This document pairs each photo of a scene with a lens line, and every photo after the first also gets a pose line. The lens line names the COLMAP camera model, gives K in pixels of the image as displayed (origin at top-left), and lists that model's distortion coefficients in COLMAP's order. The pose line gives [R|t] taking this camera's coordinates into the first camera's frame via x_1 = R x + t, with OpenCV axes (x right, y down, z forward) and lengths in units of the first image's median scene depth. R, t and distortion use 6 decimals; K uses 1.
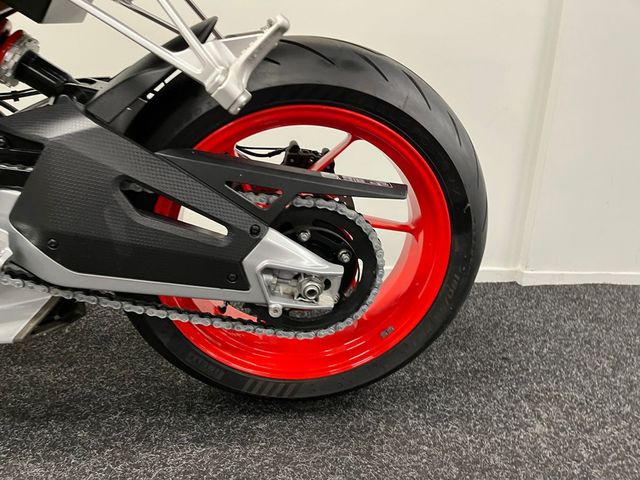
lens RADIAL K [[487.2, 0, 321.1], [0, 487.2, 242.5], [0, 0, 1]] dist [0.075649, -0.105169]
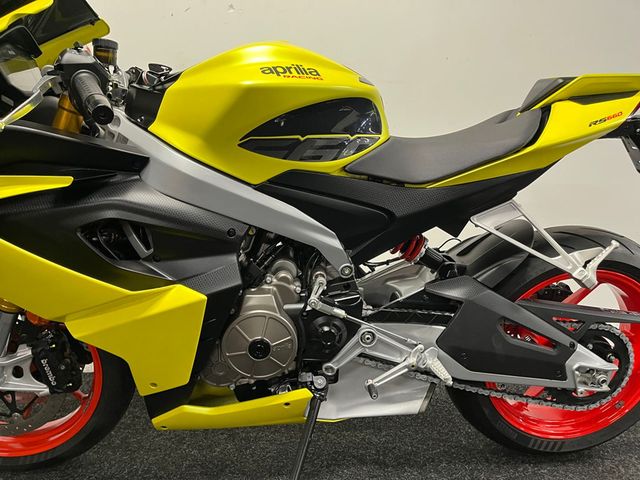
lens RADIAL K [[487.2, 0, 316.7], [0, 487.2, 242.6], [0, 0, 1]] dist [0.075649, -0.105169]
pose [[0.998021, -0.032419, -0.053882, -0.852662], [0.024425, 0.989436, -0.142895, -0.142980], [0.057945, 0.141296, 0.988270, -0.759160]]
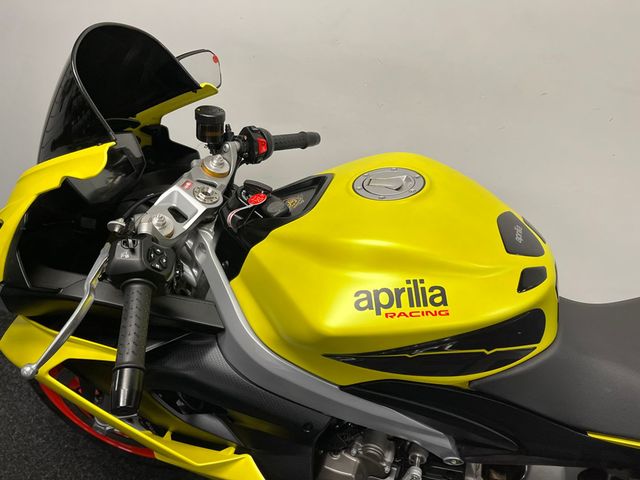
lens RADIAL K [[487.2, 0, 326.3], [0, 487.2, 237.9], [0, 0, 1]] dist [0.075649, -0.105169]
pose [[0.908897, 0.208013, -0.361436, -0.804294], [-0.136042, 0.967196, 0.214535, -1.048702], [0.394206, -0.145820, 0.907380, -0.377605]]
